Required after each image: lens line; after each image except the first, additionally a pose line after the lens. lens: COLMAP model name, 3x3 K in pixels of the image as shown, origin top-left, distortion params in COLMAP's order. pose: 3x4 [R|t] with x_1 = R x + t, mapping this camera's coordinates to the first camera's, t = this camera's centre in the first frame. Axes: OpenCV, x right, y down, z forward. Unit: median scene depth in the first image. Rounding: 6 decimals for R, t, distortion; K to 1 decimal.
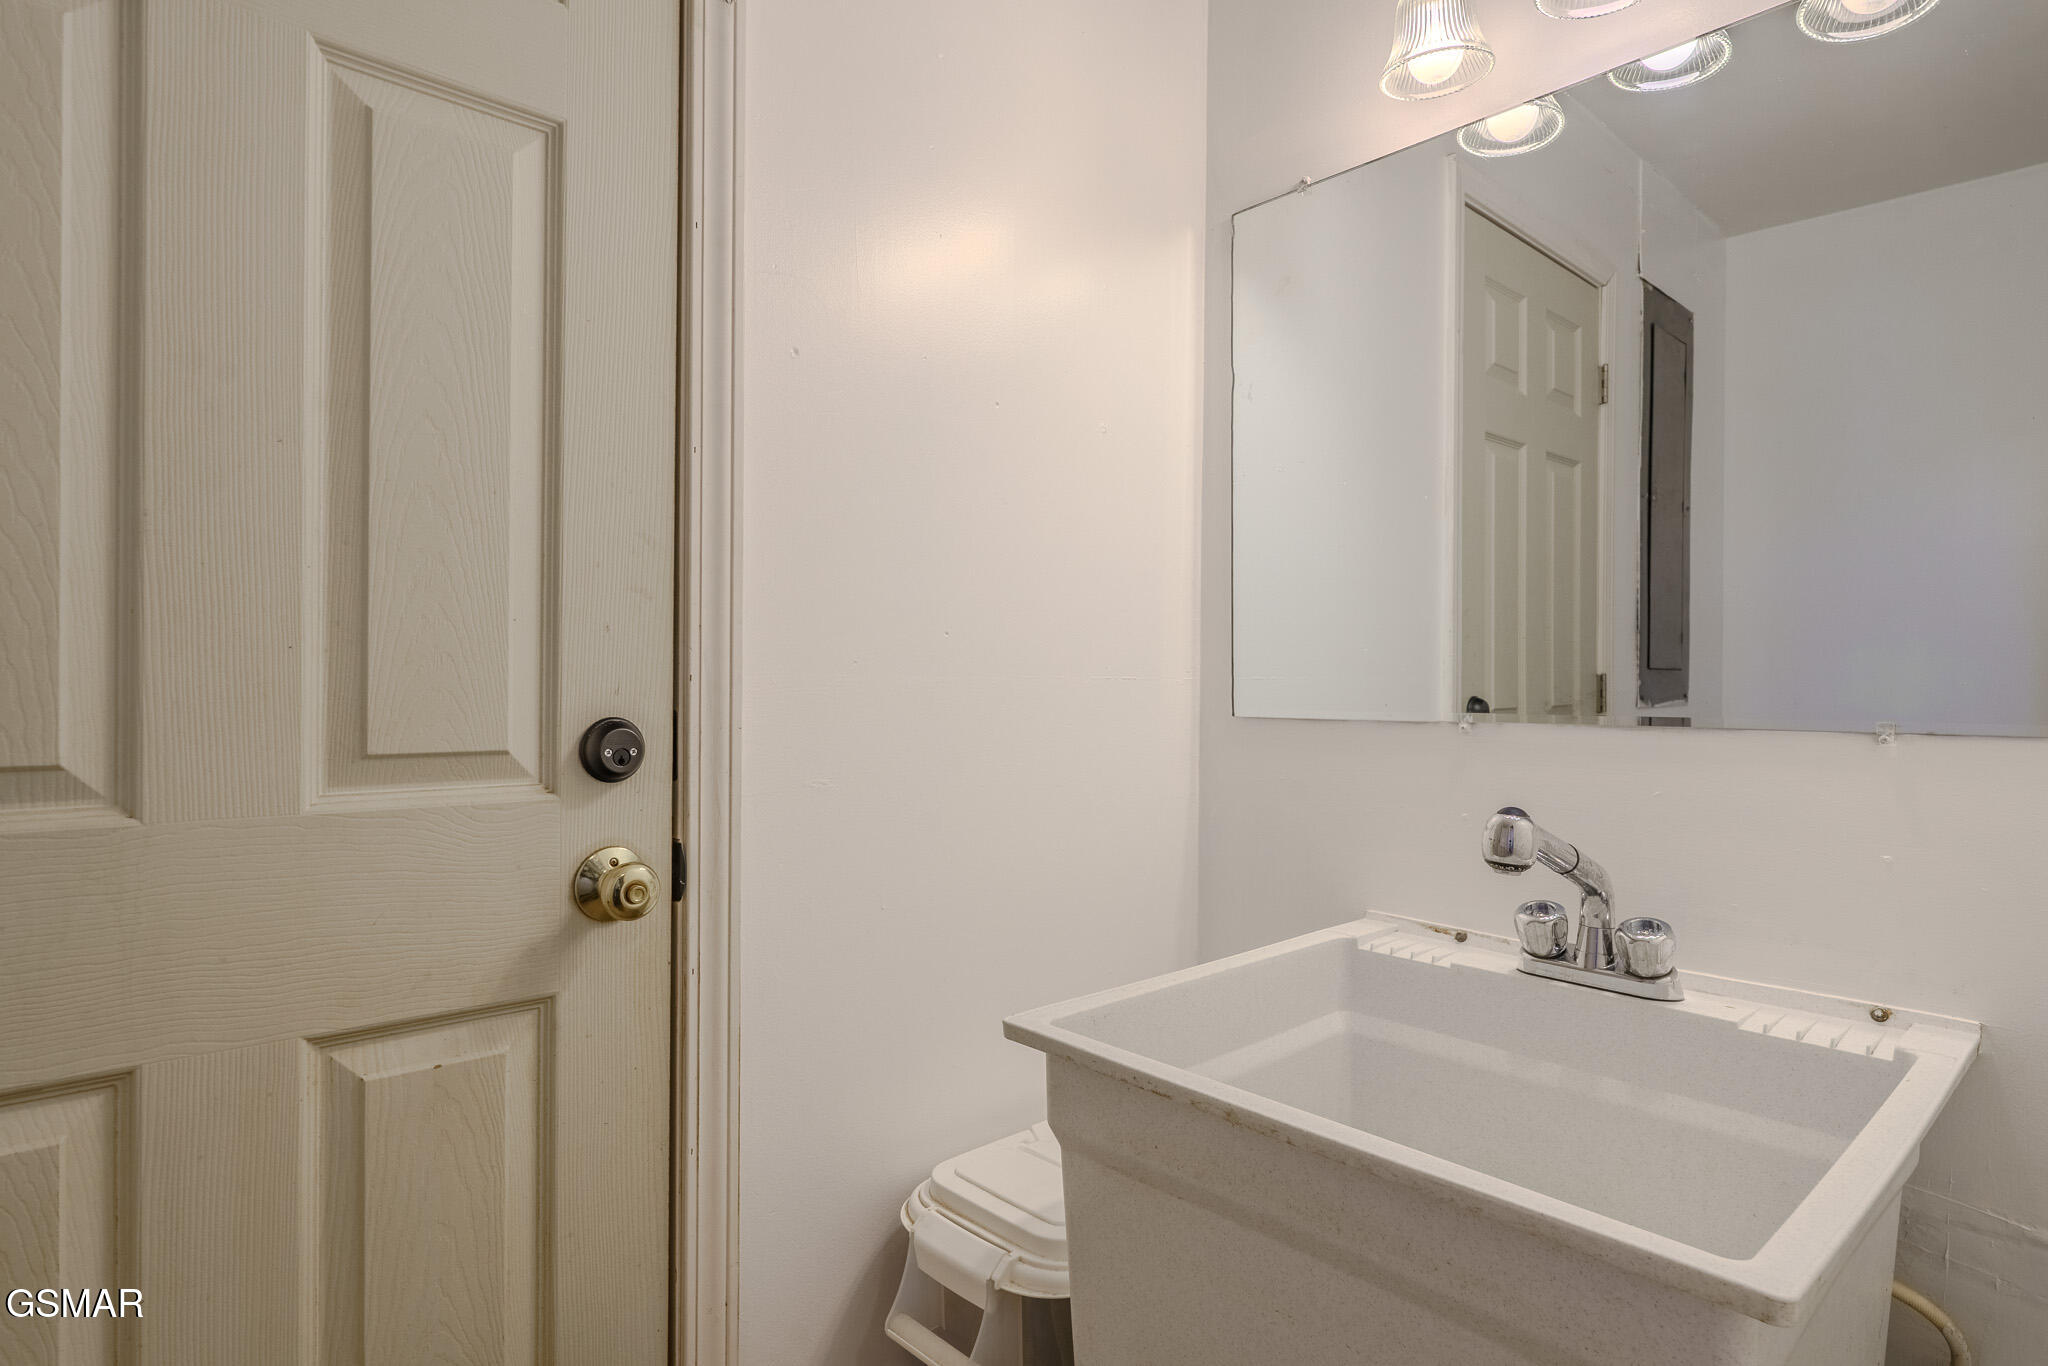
lens RADIAL K [[1101.7, 0, 1024.4], [0, 1101.7, 684.7], [0, 0, 1]] dist [0.000193, -0.000174]
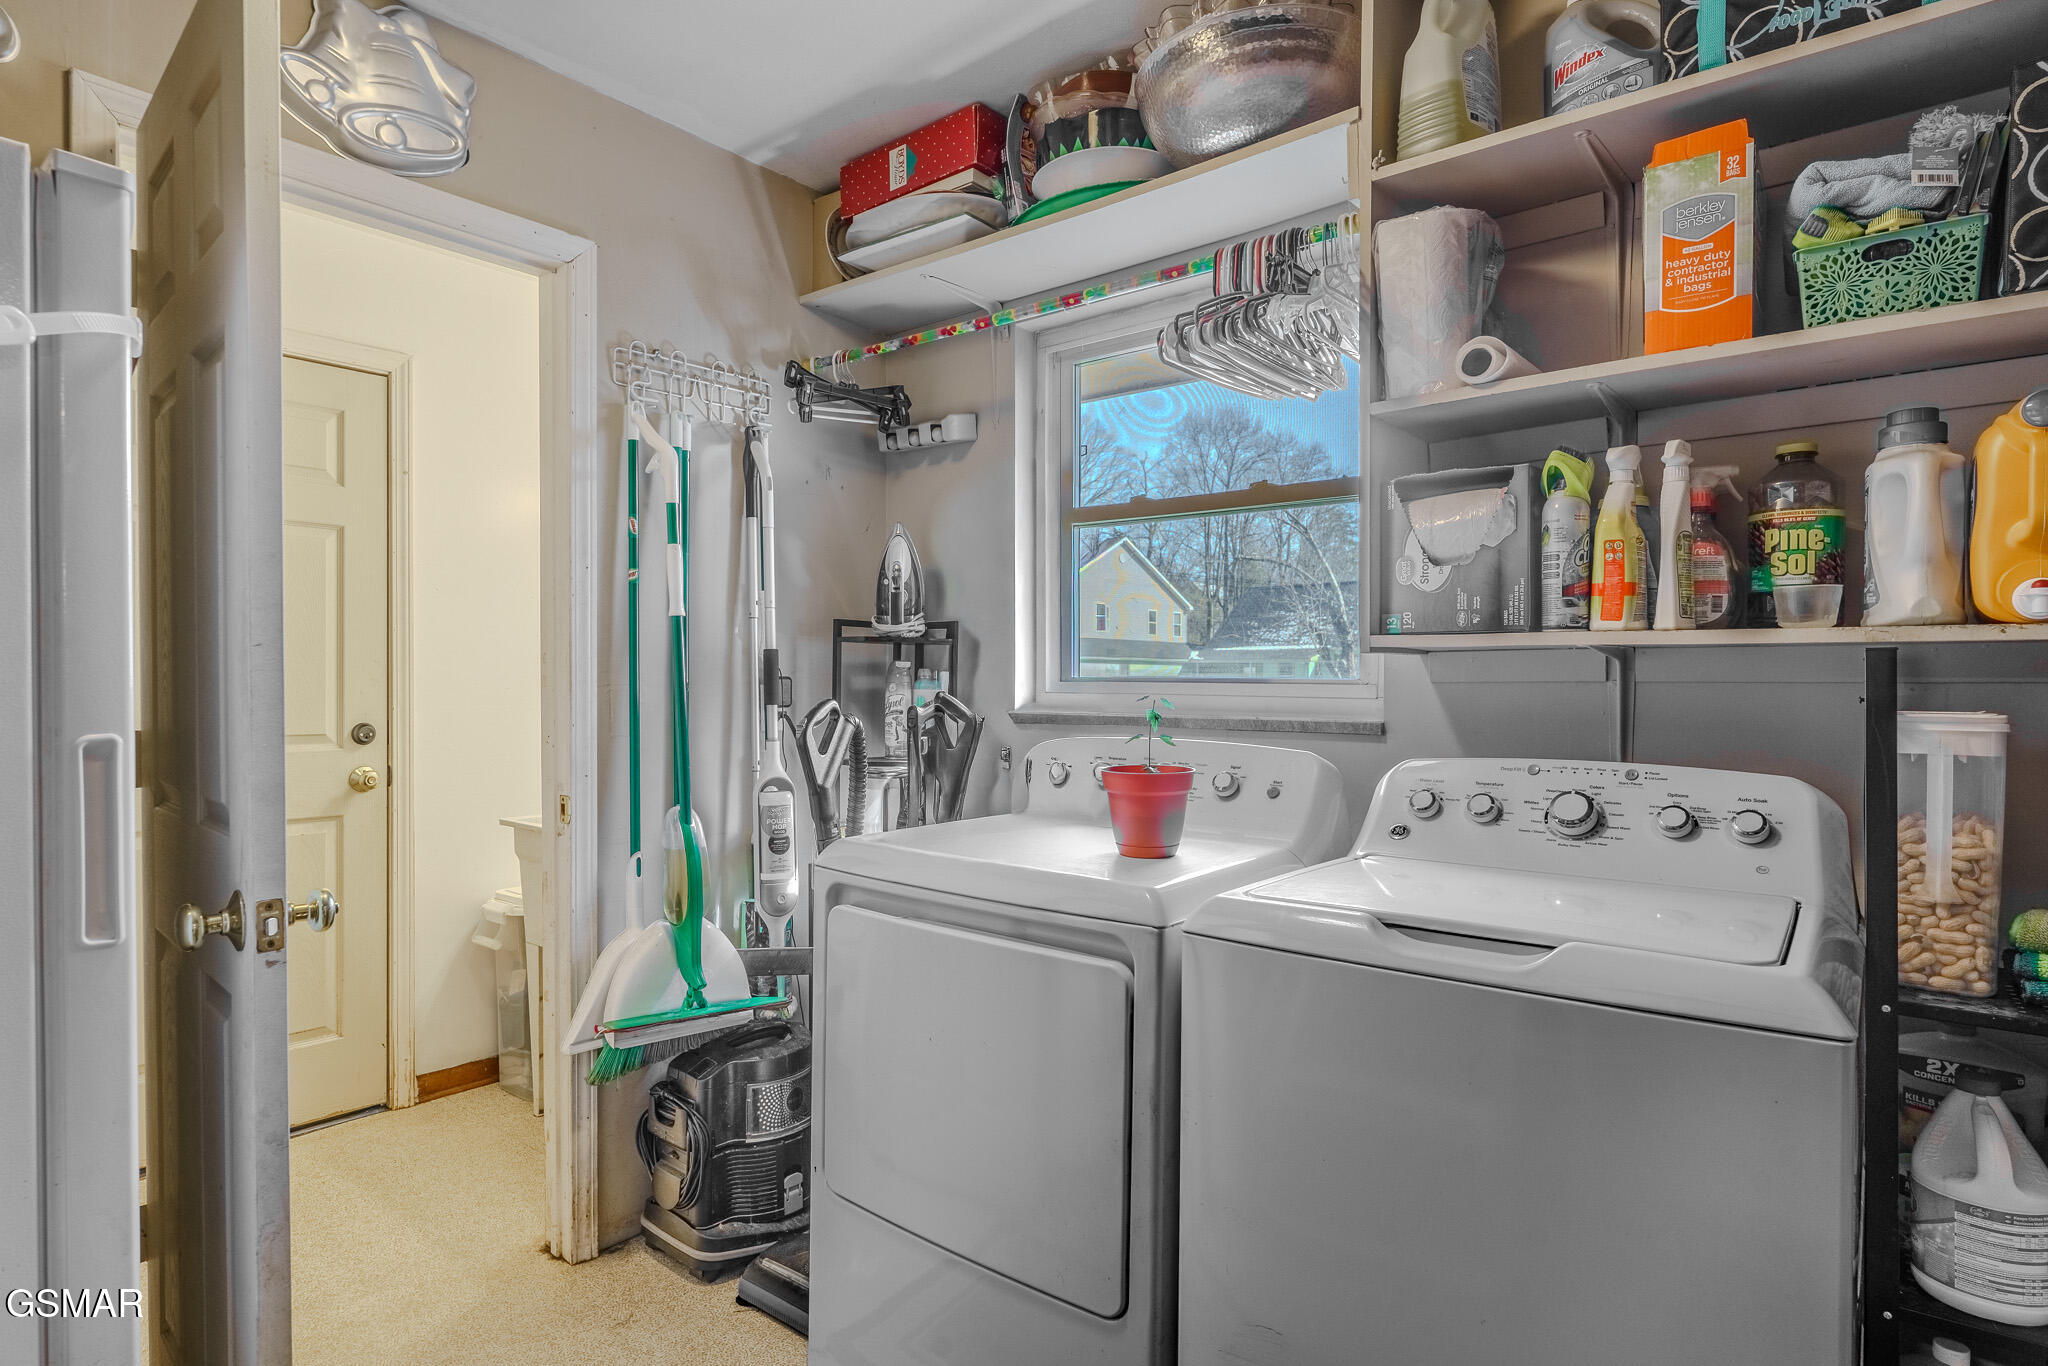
lens RADIAL K [[1101.7, 0, 1020.7], [0, 1101.7, 685.3], [0, 0, 1]] dist [0.000193, -0.000174]
pose [[0.991041, -0.003560, 0.133509, 0.974940], [0.002595, 0.999969, 0.007405, -0.087408], [-0.133531, -0.006992, 0.991020, -2.154381]]
